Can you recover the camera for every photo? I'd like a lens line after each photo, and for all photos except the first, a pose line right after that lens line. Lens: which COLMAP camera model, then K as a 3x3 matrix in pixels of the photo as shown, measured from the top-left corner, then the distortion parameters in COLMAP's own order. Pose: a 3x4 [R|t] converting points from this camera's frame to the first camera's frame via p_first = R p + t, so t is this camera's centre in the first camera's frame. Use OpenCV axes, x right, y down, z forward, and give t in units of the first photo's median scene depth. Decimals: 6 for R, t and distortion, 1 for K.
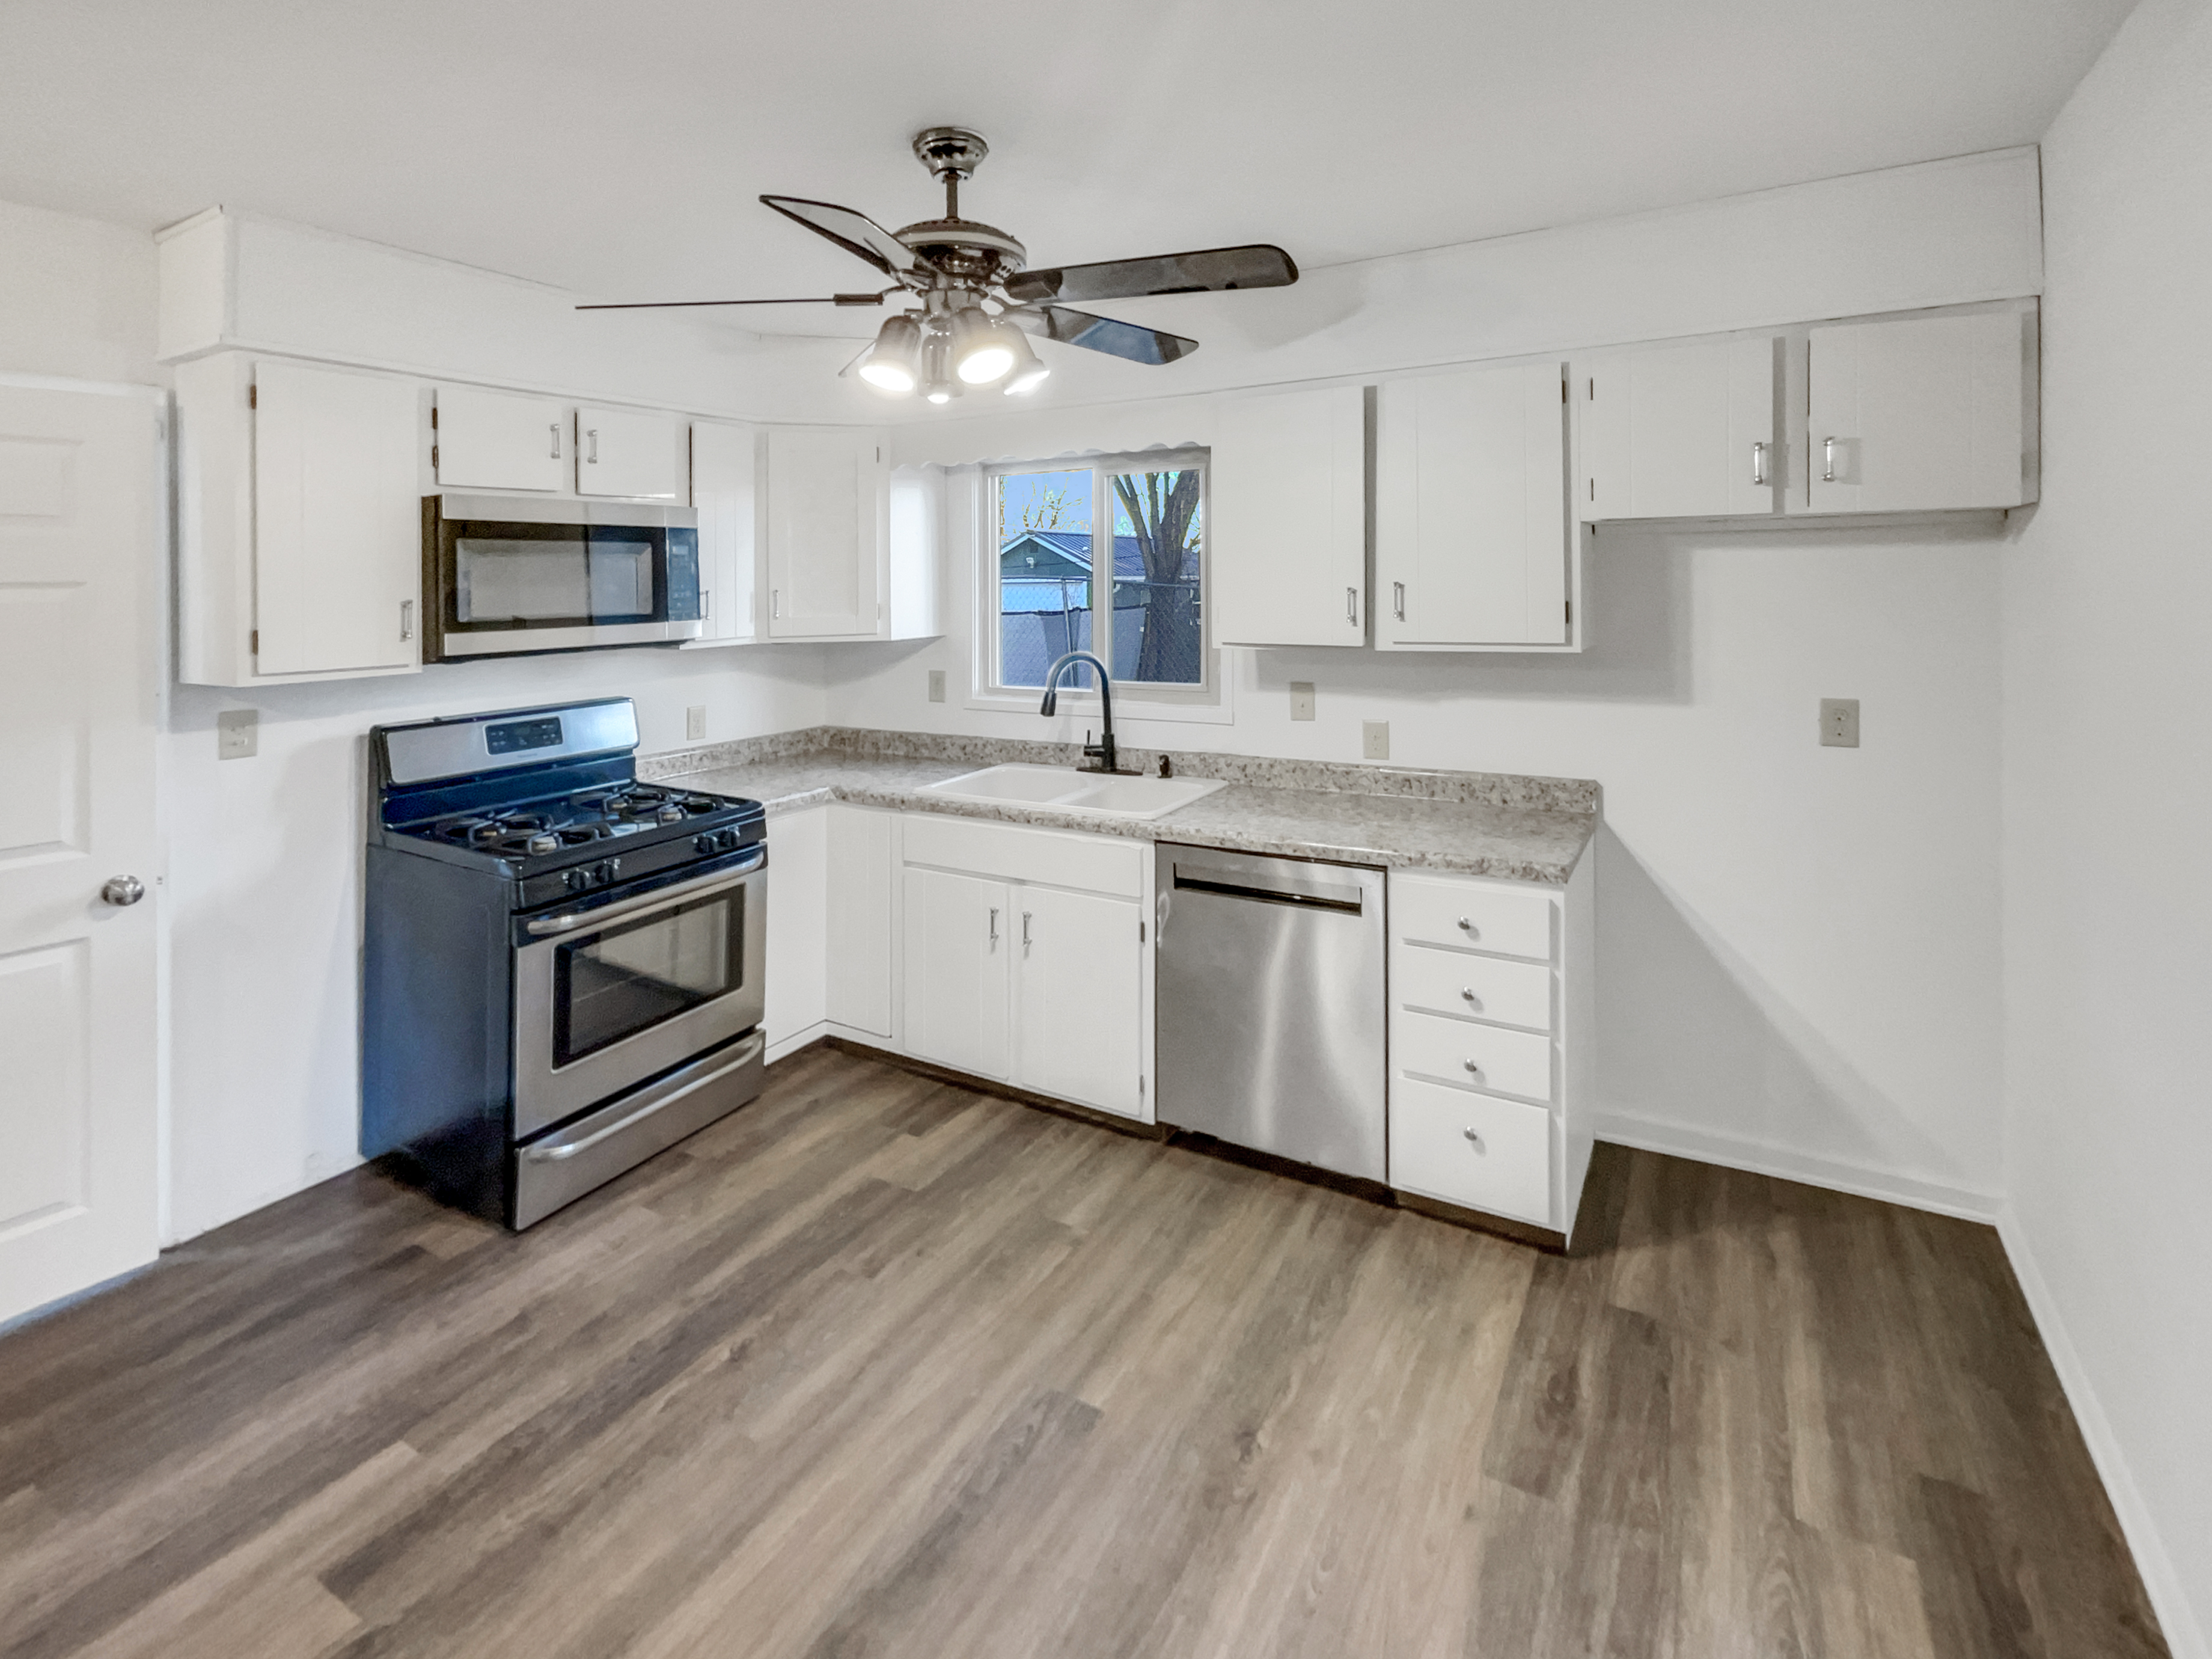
lens RADIAL K [[1088.2, 0, 1106.0], [0, 1088.2, 829.5], [0, 0, 1]] dist [0.023055, 0.000059]
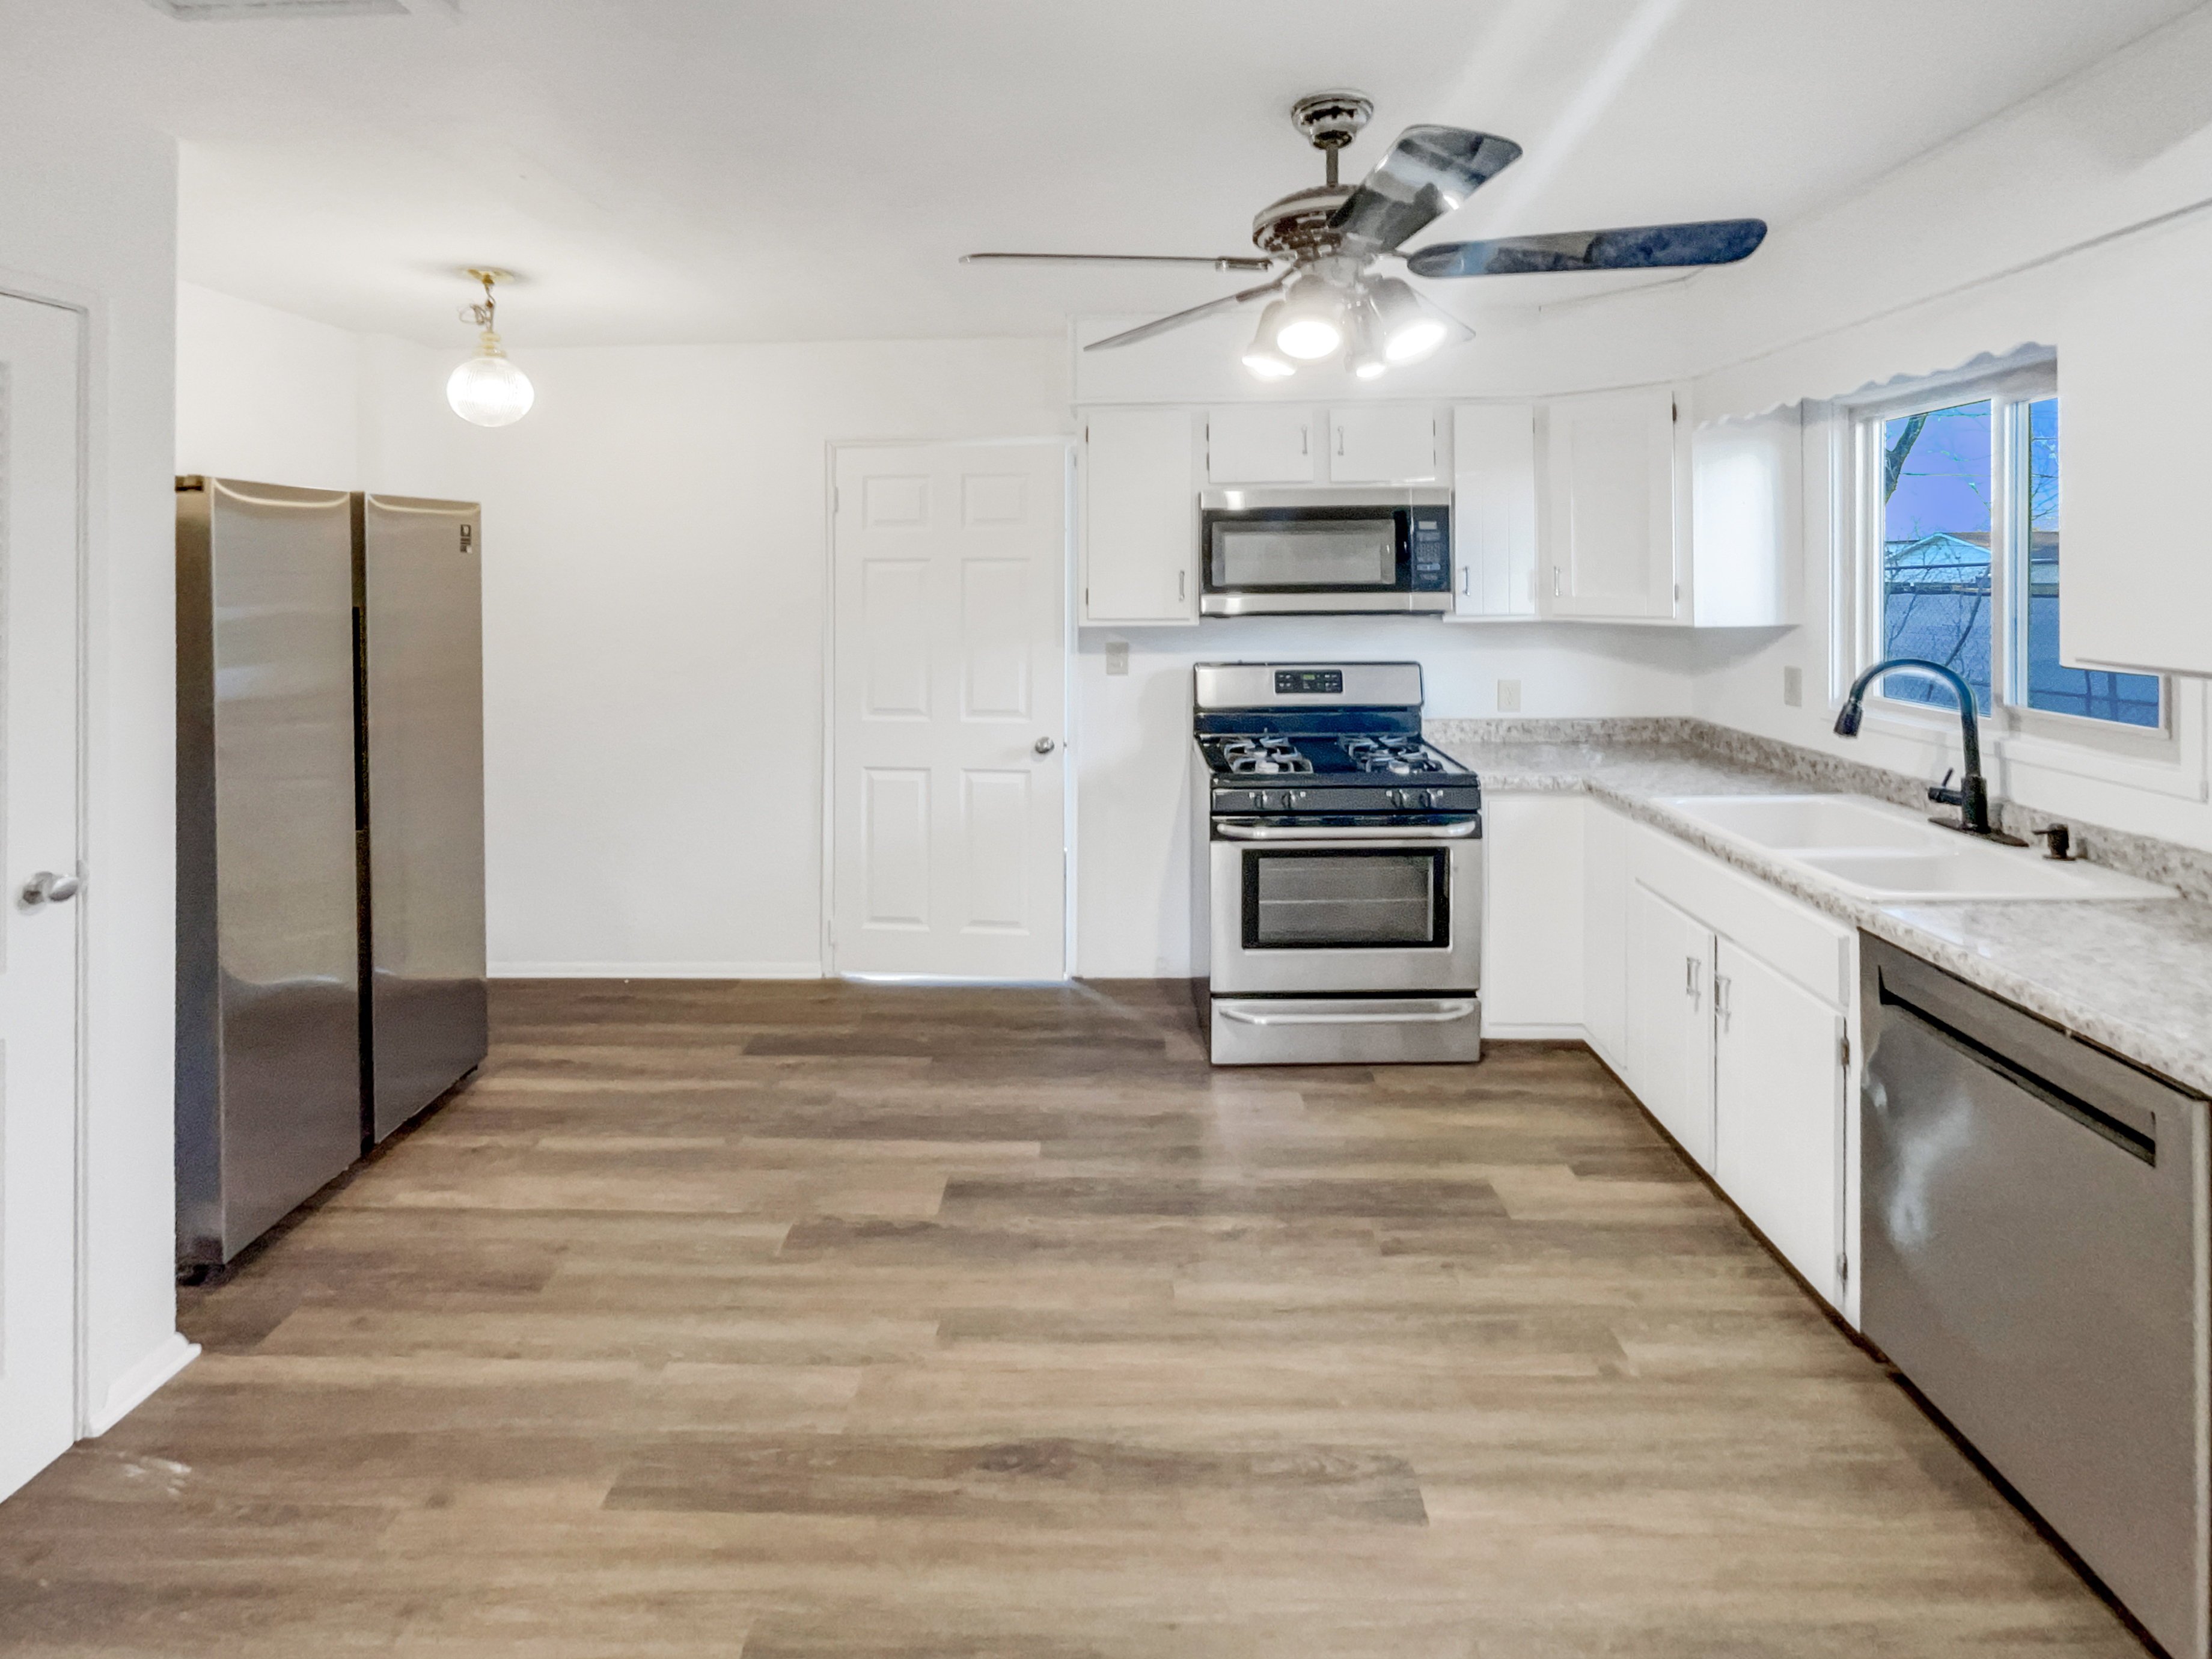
lens RADIAL K [[1030.5, 0, 1108.1], [0, 1030.5, 789.4], [0, 0, 1]] dist [-0.000224, 0.009348]
pose [[0.485331, 0.198199, -0.851569, 0.348776], [-0.196437, 0.973786, 0.114690, -0.057245], [0.851978, 0.111617, 0.511543, 0.234859]]
